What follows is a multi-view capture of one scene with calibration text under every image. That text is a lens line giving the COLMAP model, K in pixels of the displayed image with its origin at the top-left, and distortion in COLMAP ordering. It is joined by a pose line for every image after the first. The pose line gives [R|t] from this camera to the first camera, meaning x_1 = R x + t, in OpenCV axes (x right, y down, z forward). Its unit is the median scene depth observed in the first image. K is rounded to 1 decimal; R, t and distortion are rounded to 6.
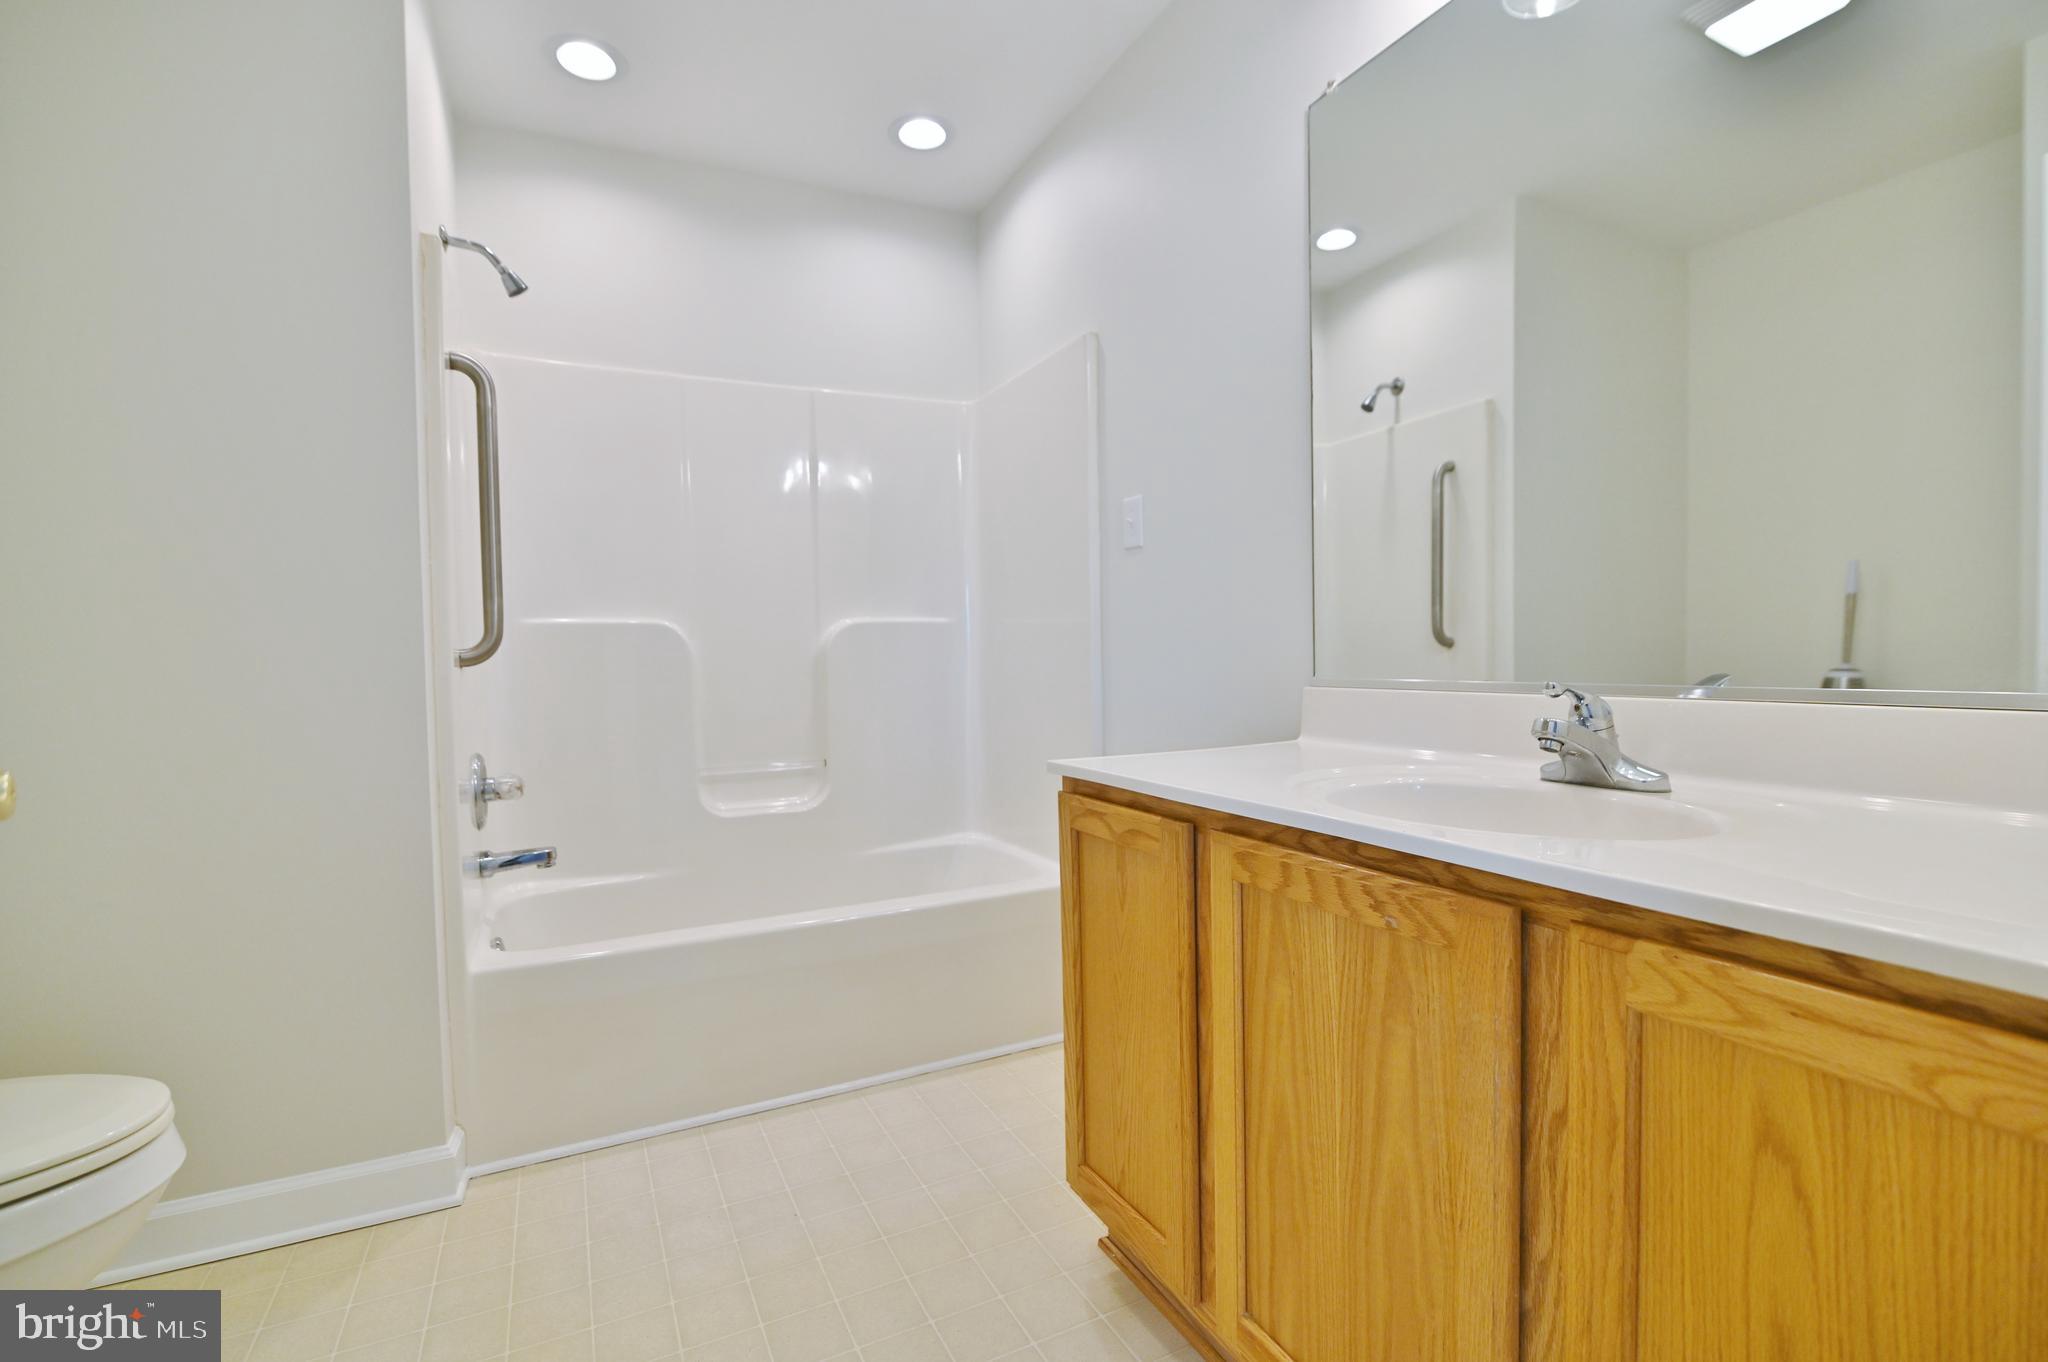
lens RADIAL K [[932.3, 0, 1022.9], [0, 932.3, 682.4], [0, 0, 1]] dist [-0.021634, 0.001788]
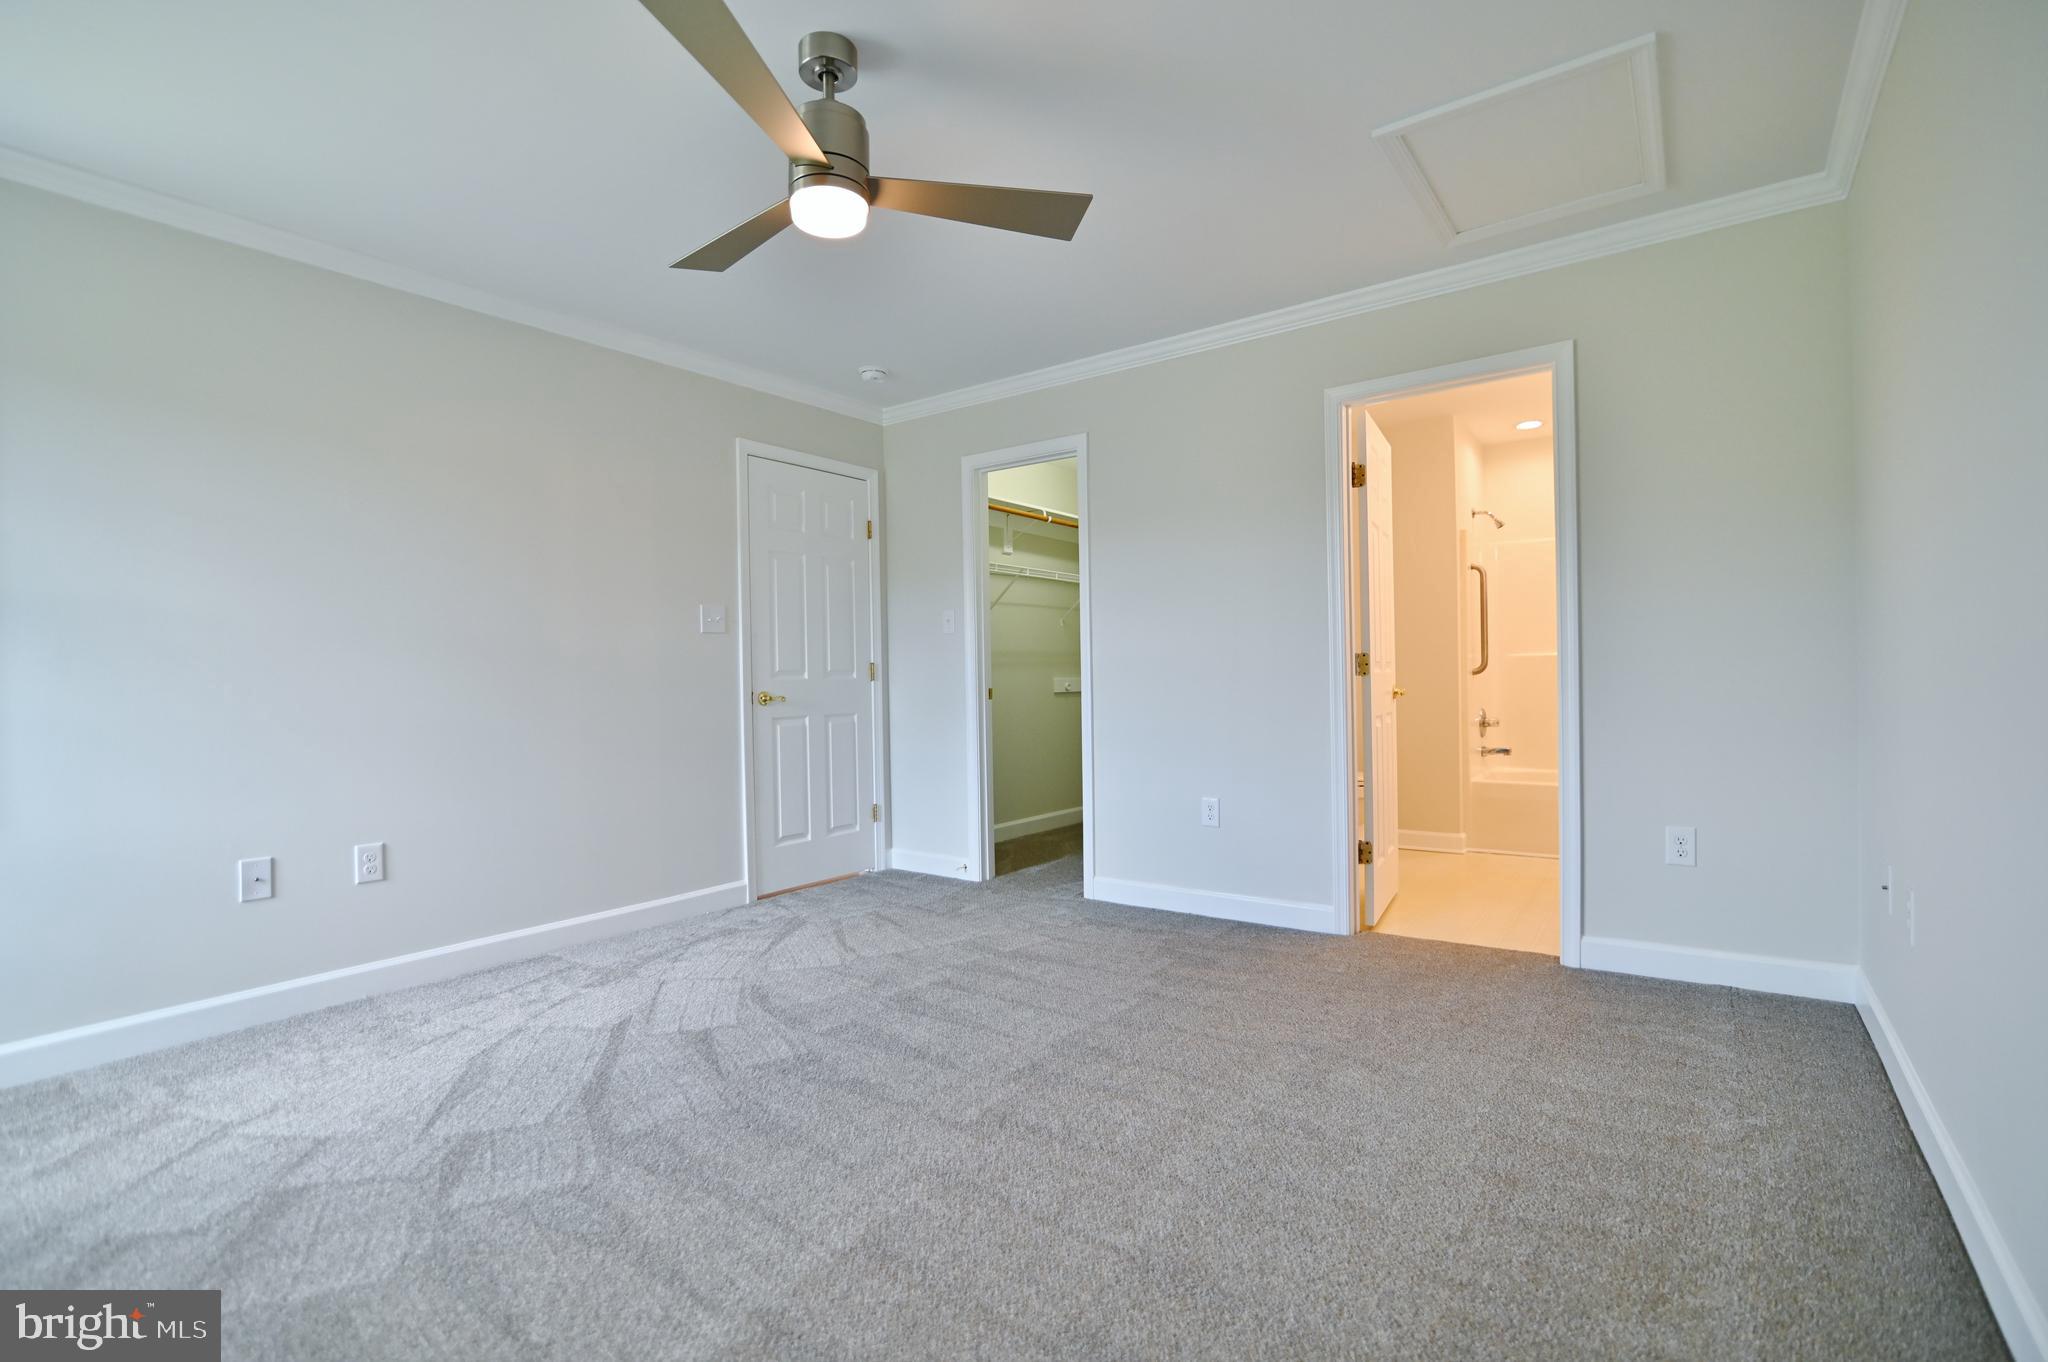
lens RADIAL K [[932.3, 0, 1021.7], [0, 932.3, 682.3], [0, 0, 1]] dist [-0.021634, 0.001788]
pose [[0.469124, 0.006980, -0.883105, 1.158034], [-0.025119, 0.999670, -0.005442, 0.052582], [0.882775, 0.024736, 0.469144, -1.432155]]
